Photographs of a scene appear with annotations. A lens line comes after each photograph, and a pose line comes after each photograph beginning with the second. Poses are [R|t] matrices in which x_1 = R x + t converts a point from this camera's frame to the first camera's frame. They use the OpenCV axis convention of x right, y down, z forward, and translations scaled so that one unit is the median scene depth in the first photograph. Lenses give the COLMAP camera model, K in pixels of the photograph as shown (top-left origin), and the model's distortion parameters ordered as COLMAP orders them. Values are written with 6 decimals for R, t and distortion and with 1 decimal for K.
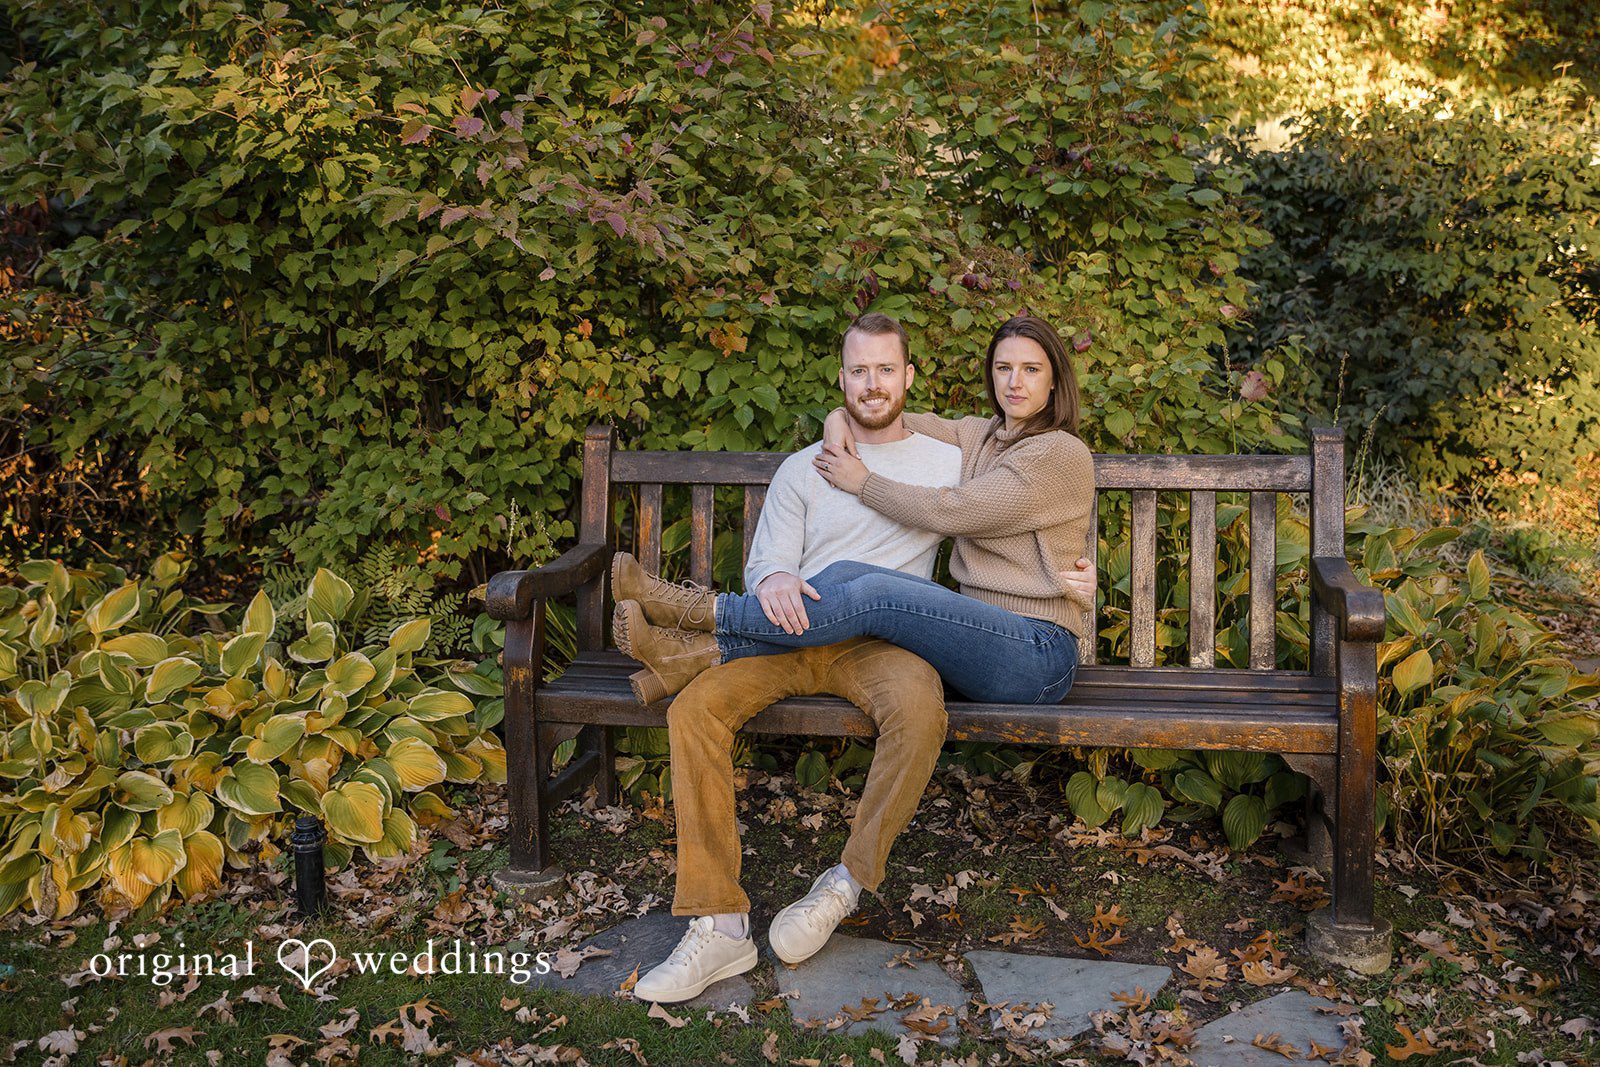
lens RADIAL K [[1540.7, 0, 800.0], [0, 1540.7, 533.5], [0, 0, 1]] dist [0.005500, -0.004333]
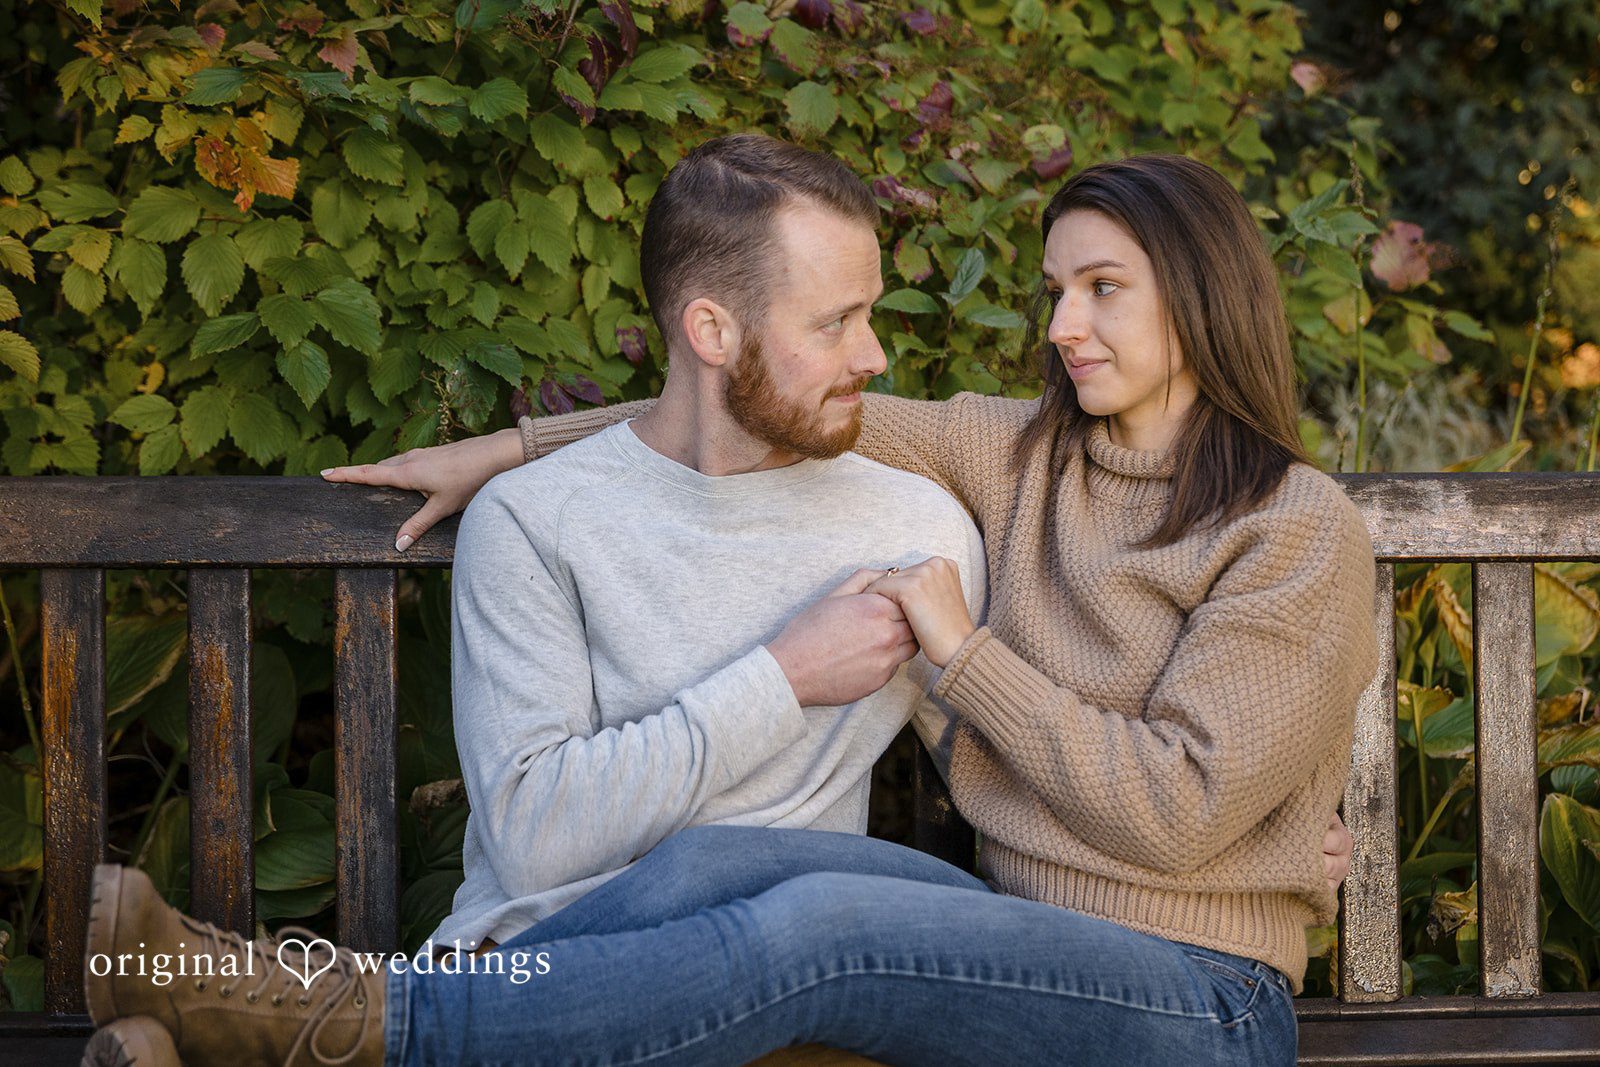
lens RADIAL K [[2737.6, 0, 800.0], [0, 2737.6, 533.5], [0, 0, 1]] dist [0.025395, -0.257934]
pose [[0.964949, -0.032476, 0.260420, -0.093347], [0.018967, 0.998349, 0.054220, -0.068549], [-0.261751, -0.047380, 0.963972, 0.307367]]
